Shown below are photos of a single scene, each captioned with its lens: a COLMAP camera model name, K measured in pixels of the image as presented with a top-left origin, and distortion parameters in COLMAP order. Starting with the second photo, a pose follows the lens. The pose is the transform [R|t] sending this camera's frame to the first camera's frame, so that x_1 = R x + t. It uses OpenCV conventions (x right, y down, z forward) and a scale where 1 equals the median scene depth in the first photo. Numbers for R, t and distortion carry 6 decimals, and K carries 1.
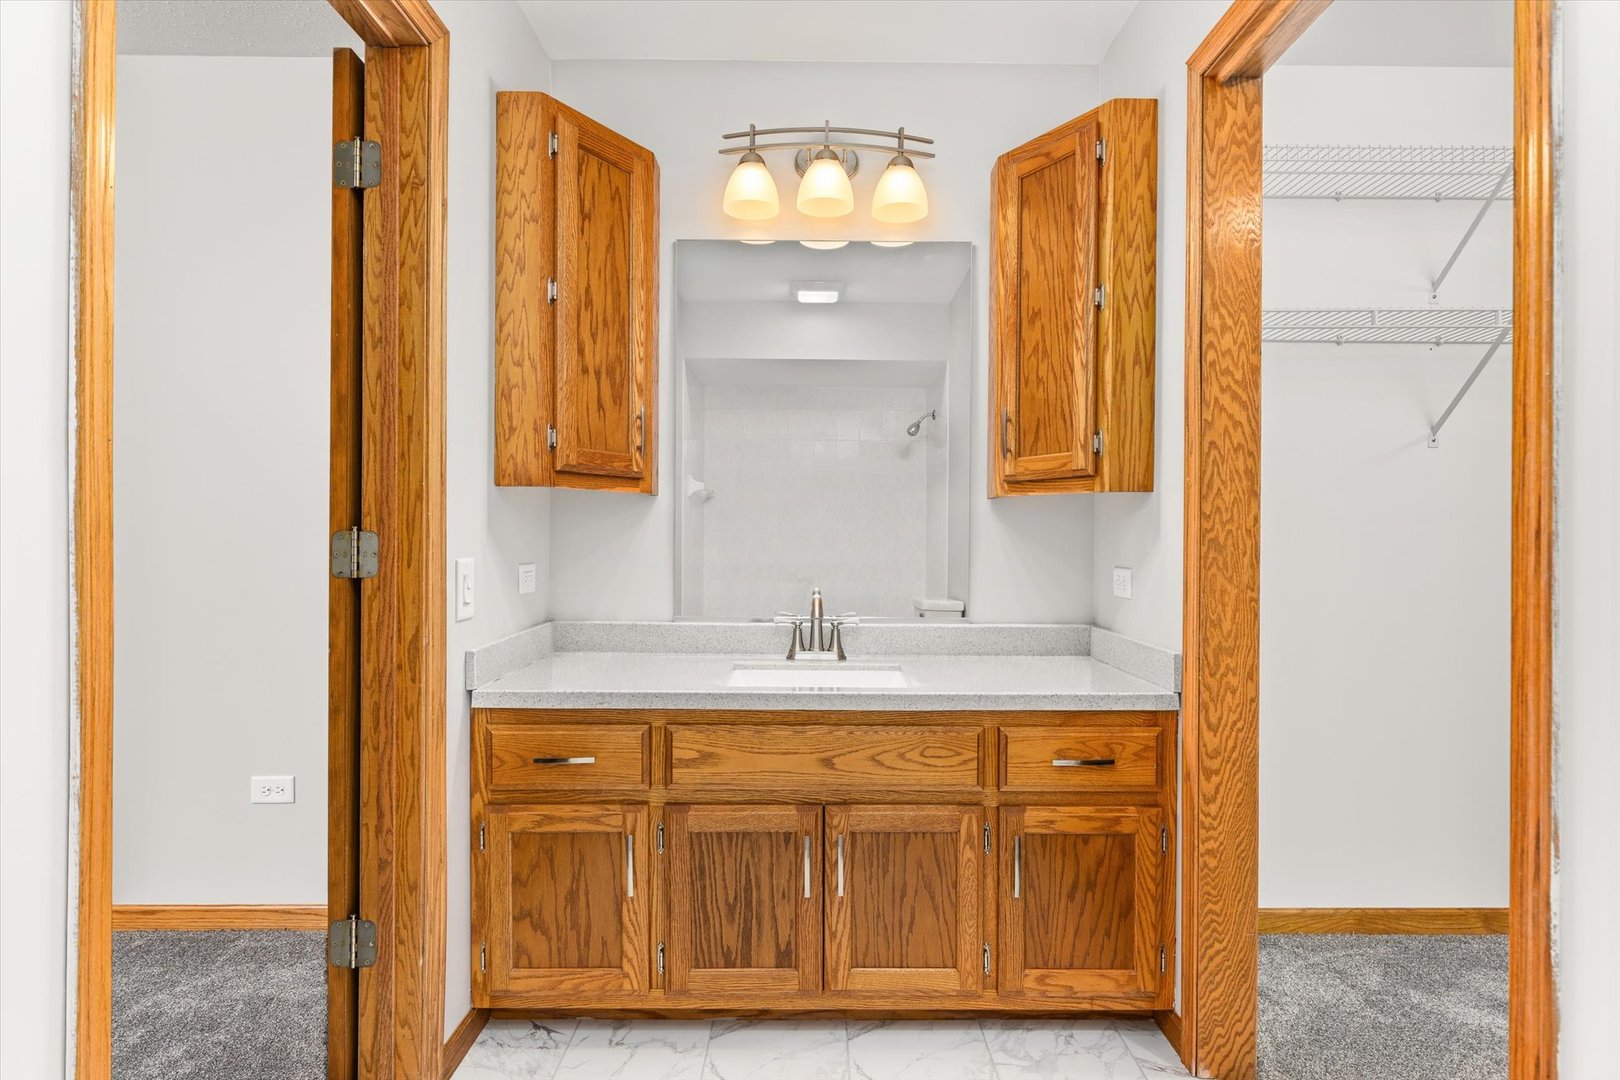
lens RADIAL K [[780.5, 0, 814.4], [0, 780.5, 526.2], [0, 0, 1]] dist [0.000048, -0.000258]
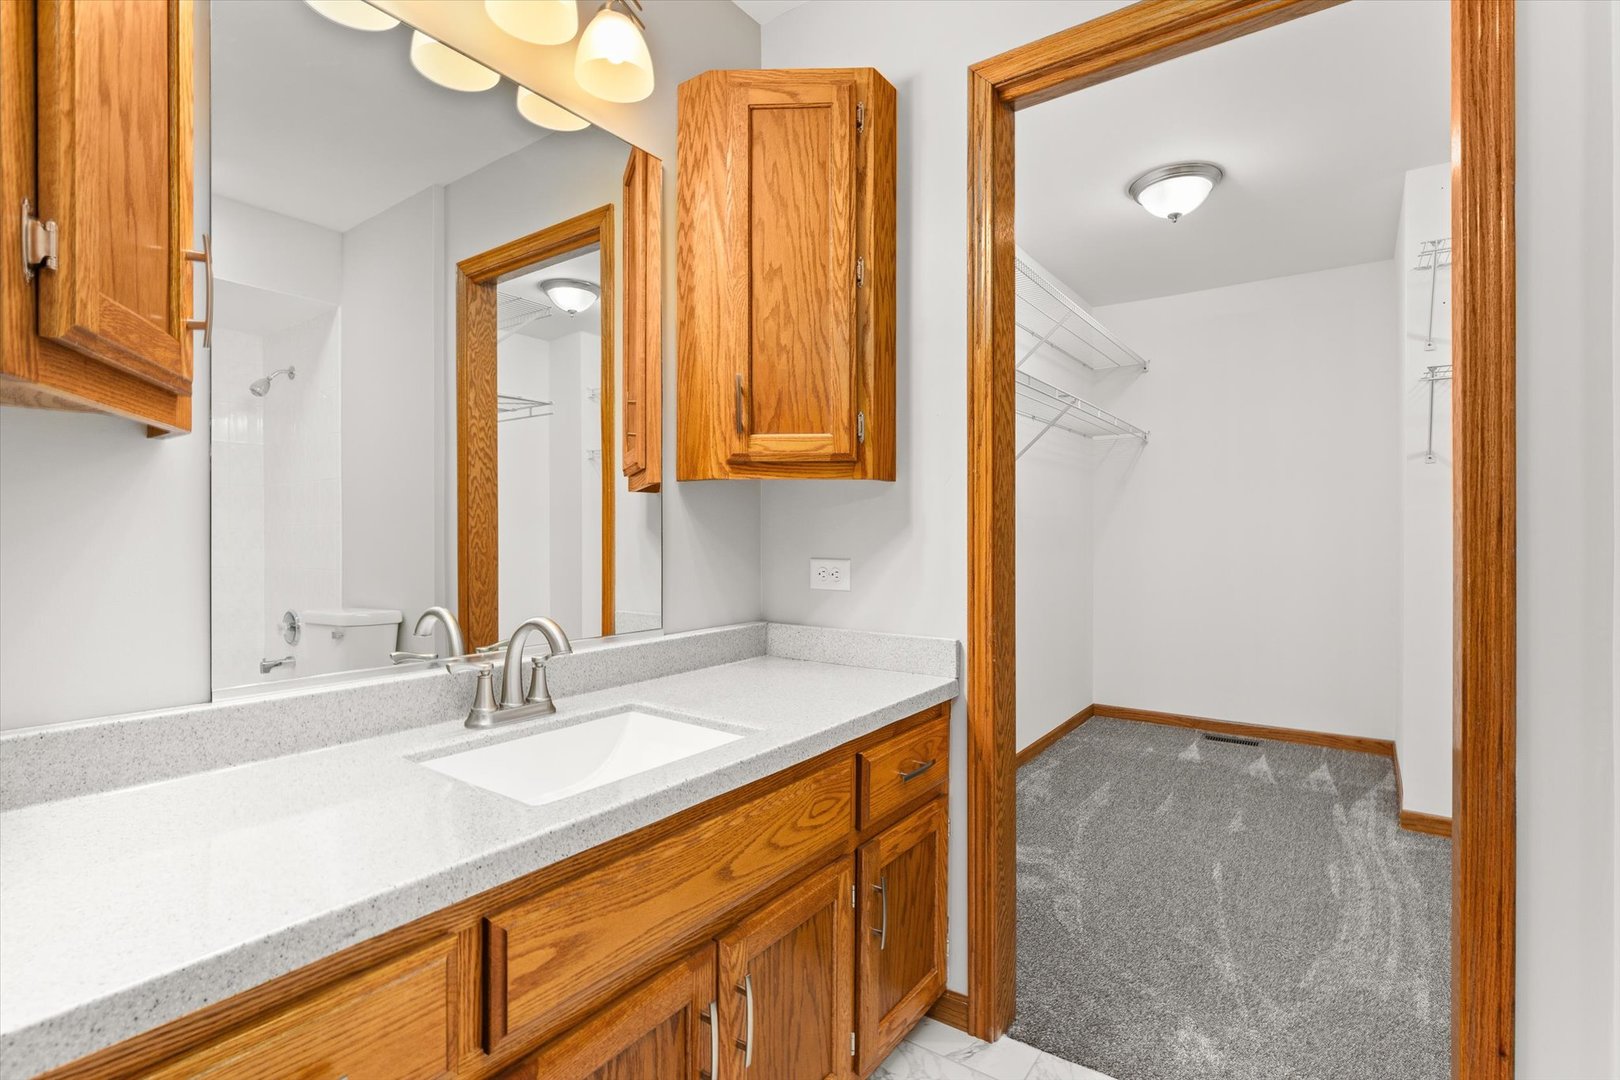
lens RADIAL K [[738.9, 0, 806.7], [0, 738.9, 529.6], [0, 0, 1]] dist [-0.001091, 0.000036]
pose [[0.607306, -0.000005, 0.794468, -0.371259], [-0.007861, 0.999951, 0.006016, 0.011542], [-0.794429, -0.009899, 0.607276, 0.498151]]
